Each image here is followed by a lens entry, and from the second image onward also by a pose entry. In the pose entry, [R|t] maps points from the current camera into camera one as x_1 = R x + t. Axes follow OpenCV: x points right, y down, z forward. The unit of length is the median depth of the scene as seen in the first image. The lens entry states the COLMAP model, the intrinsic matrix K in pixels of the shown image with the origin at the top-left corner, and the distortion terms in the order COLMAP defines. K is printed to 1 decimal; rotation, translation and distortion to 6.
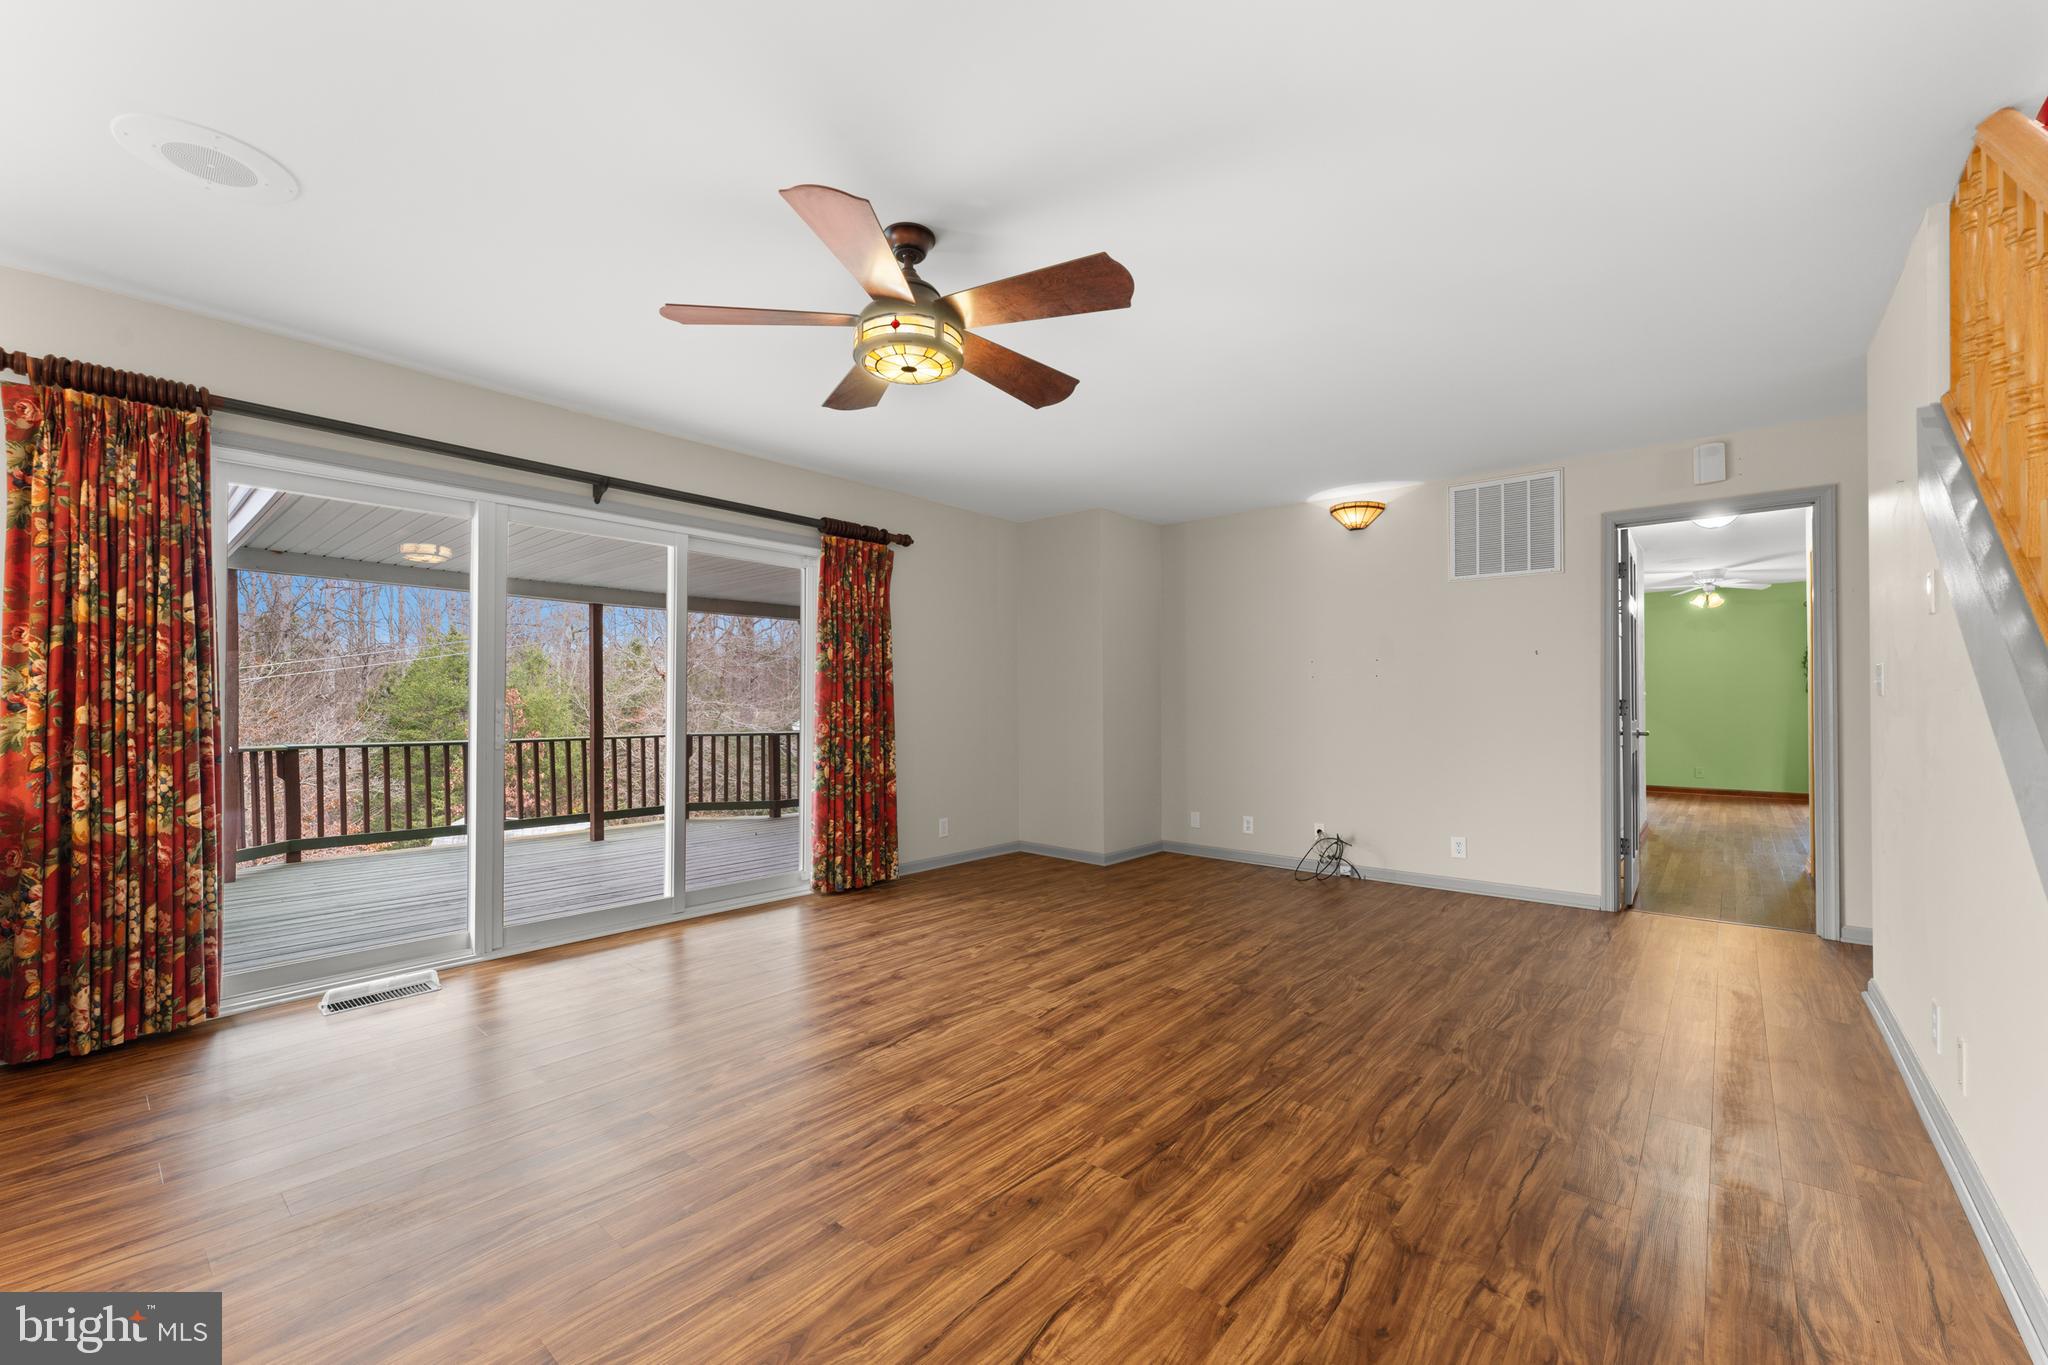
lens RADIAL K [[821.4, 0, 1006.4], [0, 821.4, 699.5], [0, 0, 1]] dist [-0.001312, -0.000087]
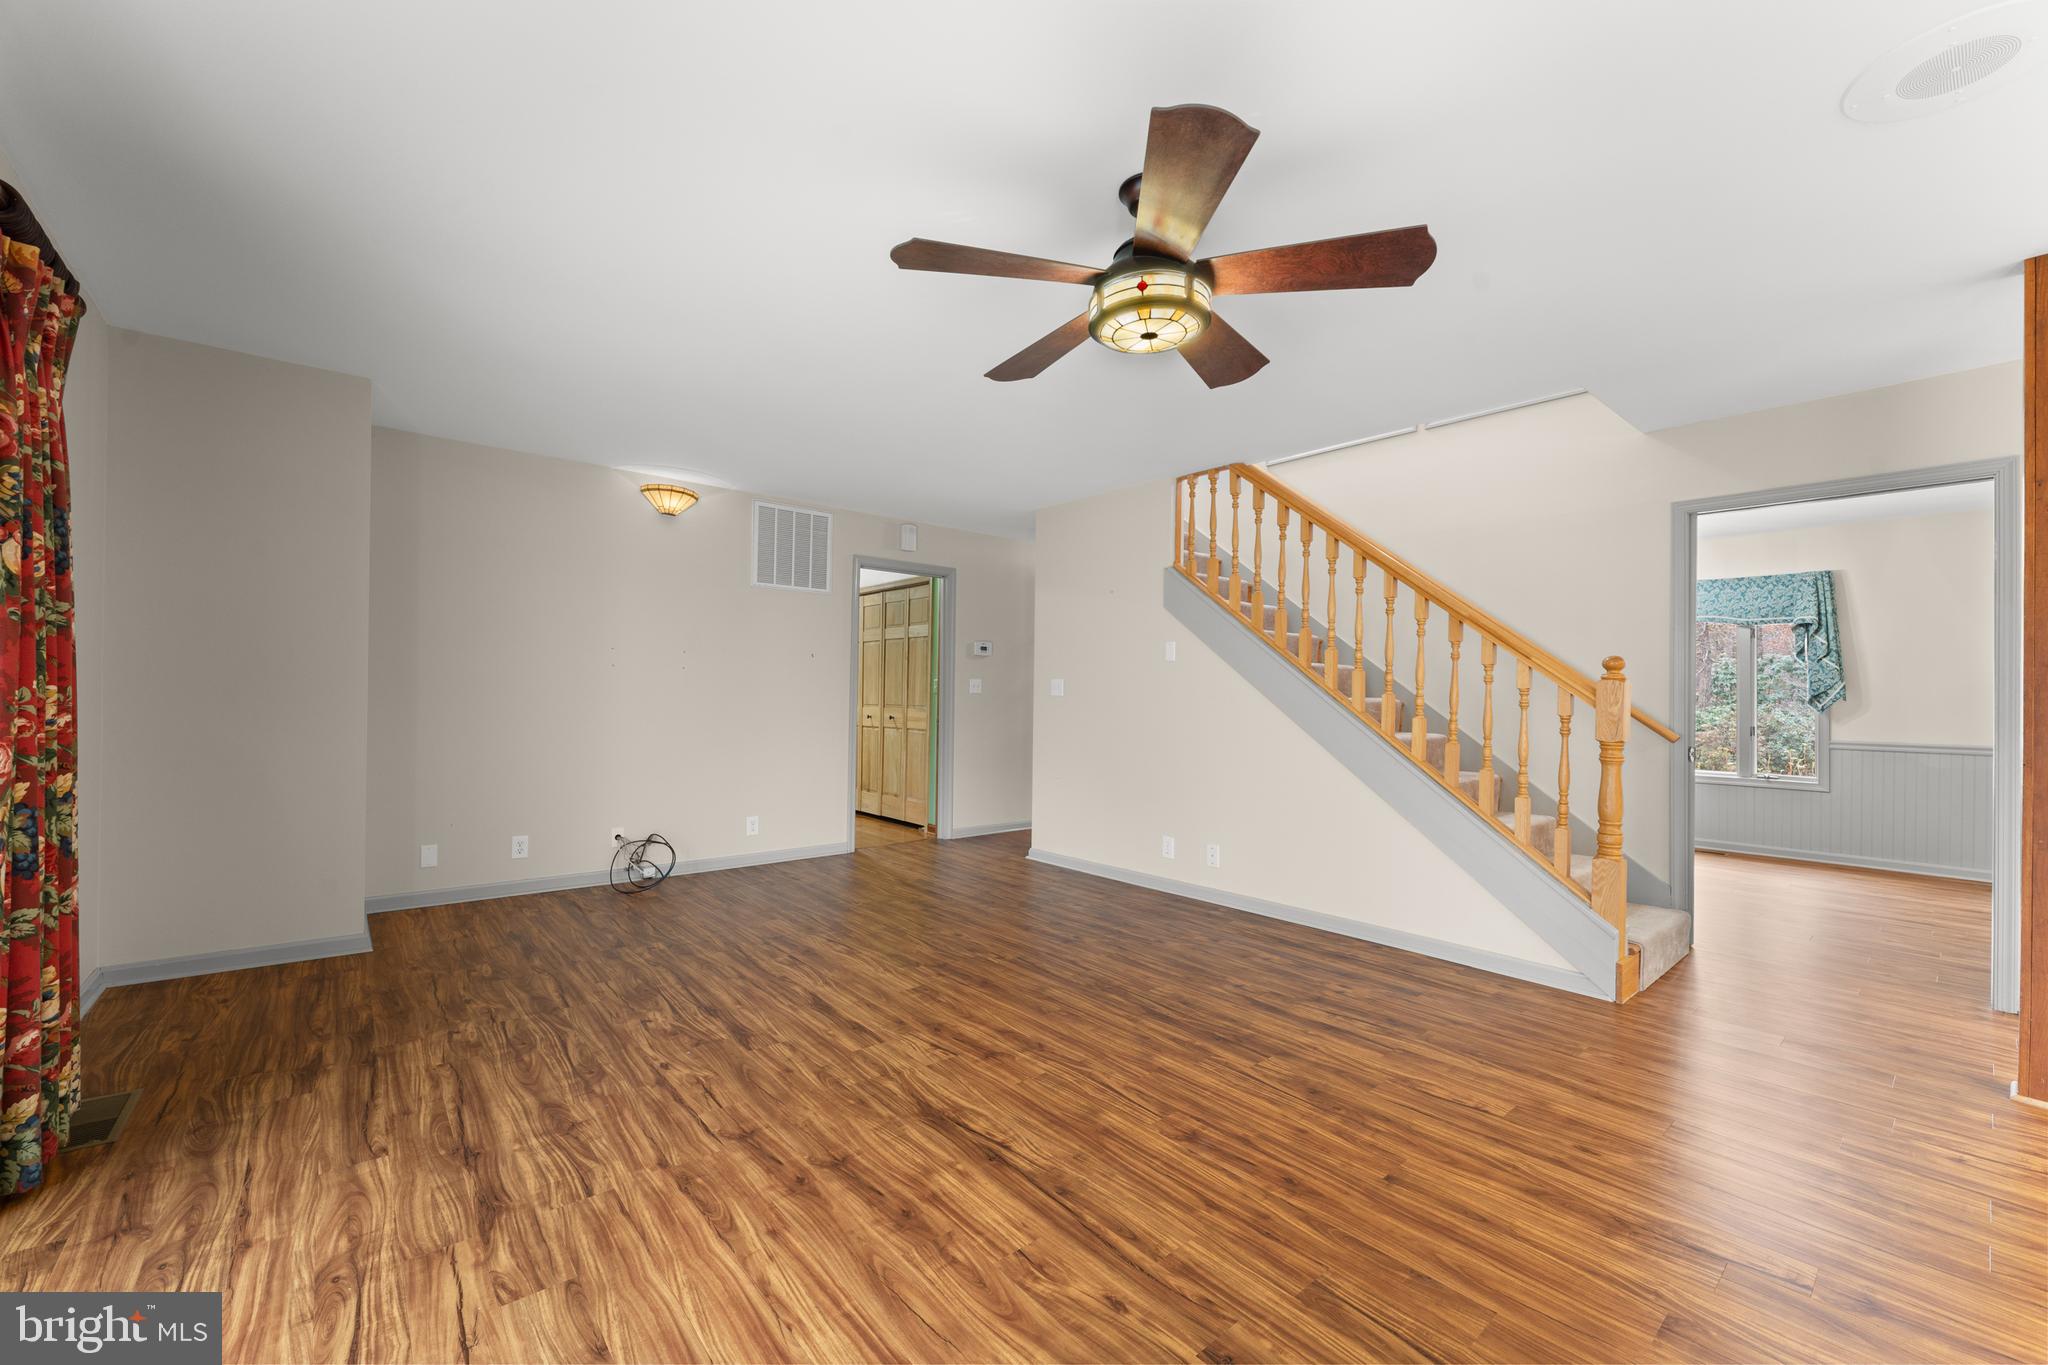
lens RADIAL K [[821.4, 0, 1028.8], [0, 821.4, 688.8], [0, 0, 1]] dist [-0.001312, -0.000087]
pose [[0.147117, 0.009774, 0.989071, -0.703159], [-0.015300, 0.999854, -0.007604, -0.001645], [-0.989001, -0.014014, 0.147245, 0.675435]]
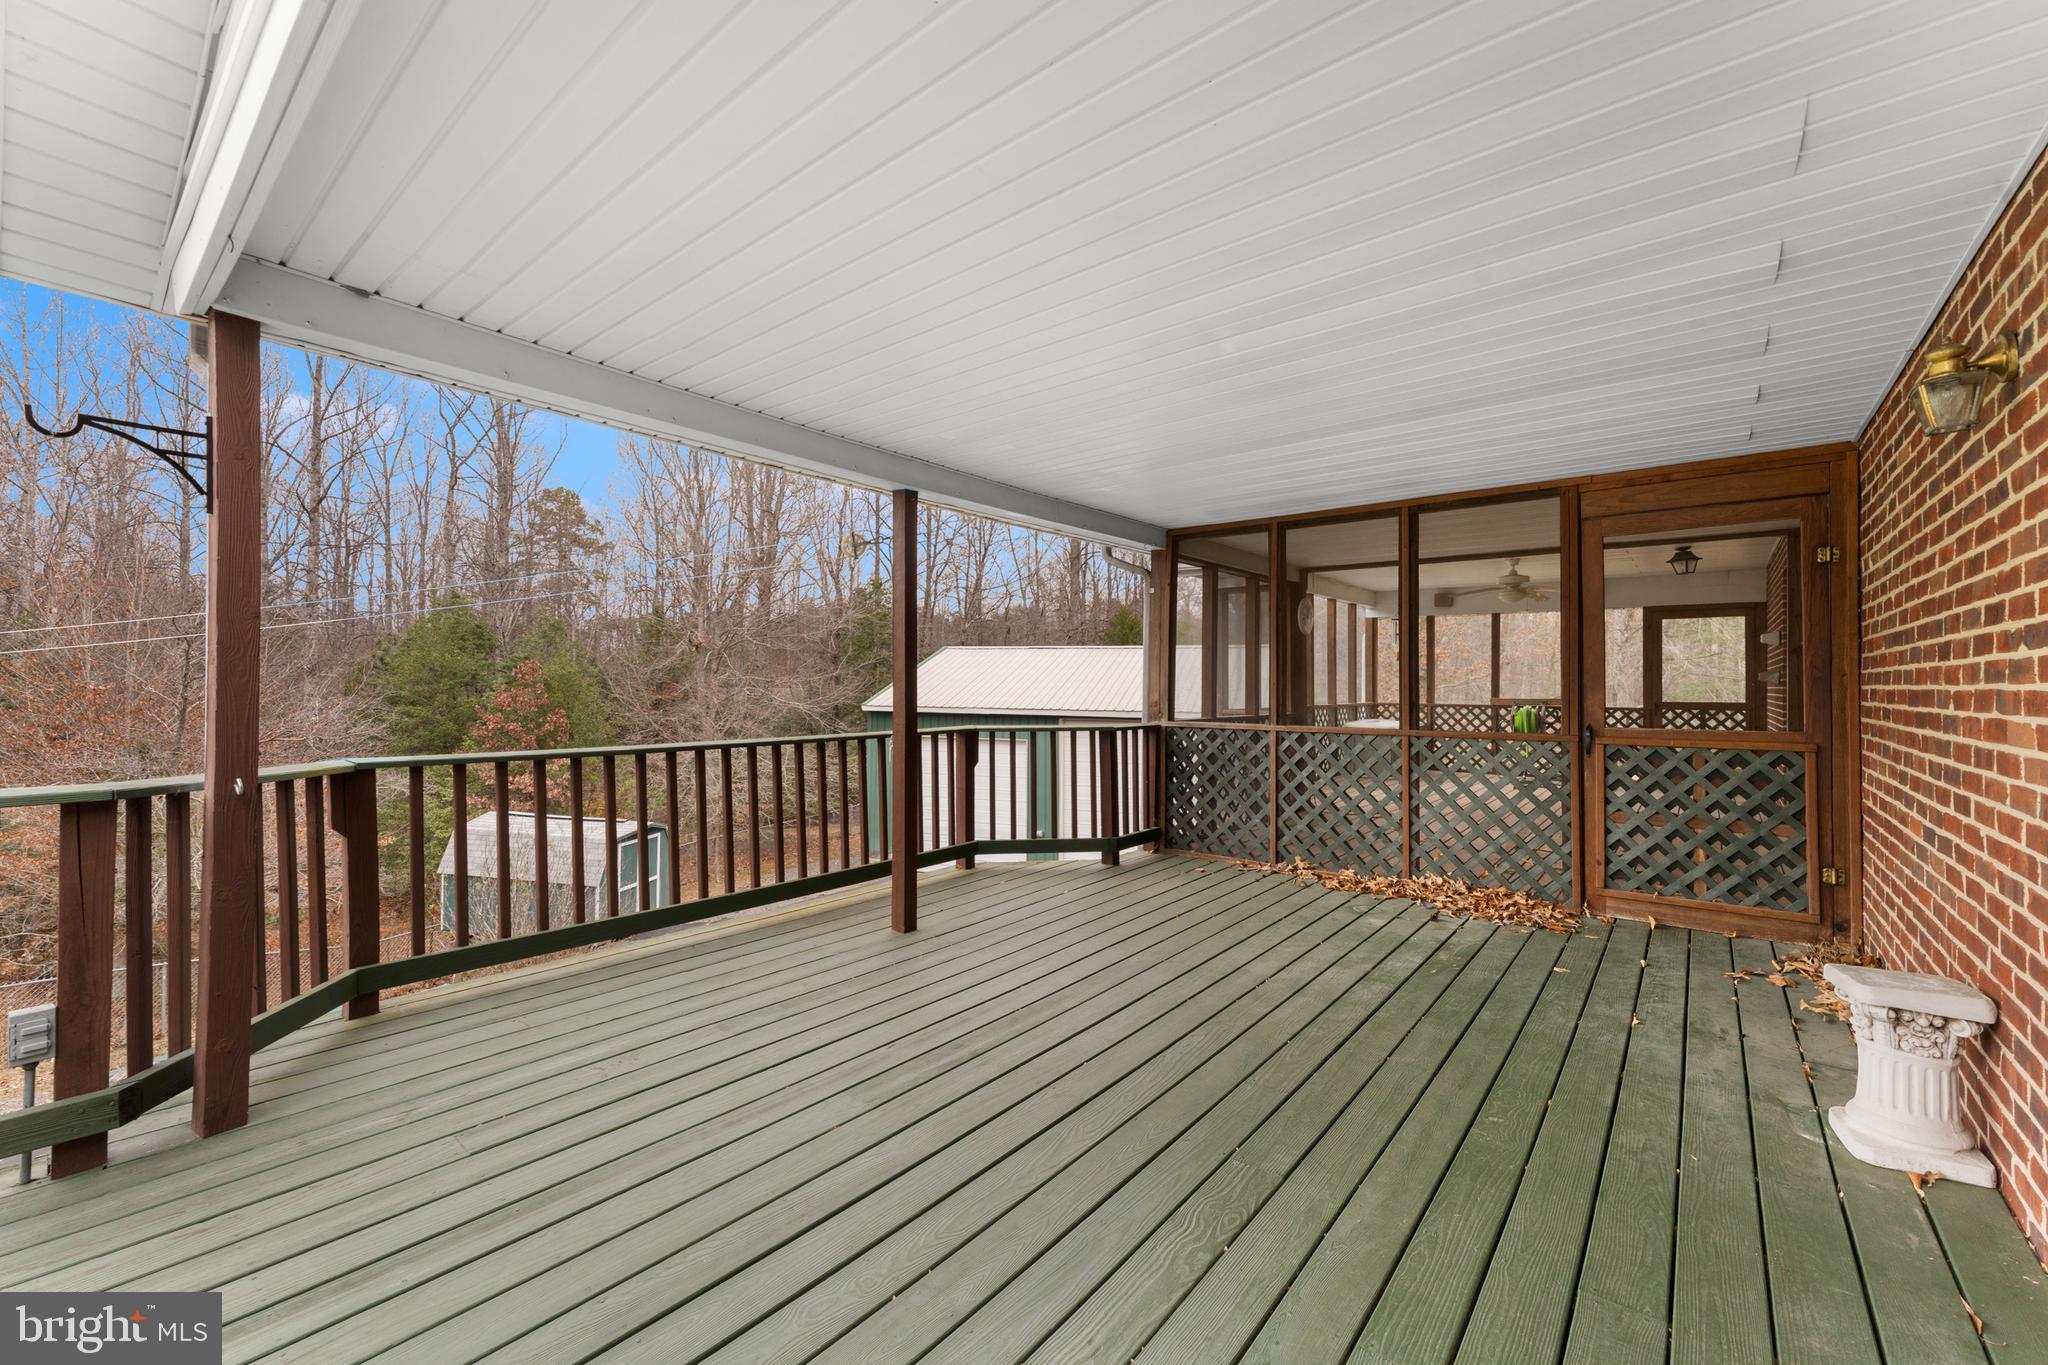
lens RADIAL K [[821.4, 0, 1005.8], [0, 821.4, 671.7], [0, 0, 1]] dist [-0.001312, -0.000087]
pose [[0.999832, 0.008132, 0.016412, -0.938053], [-0.008030, 0.999948, -0.006255, 0.008849], [-0.016462, 0.006123, 0.999846, 0.965156]]
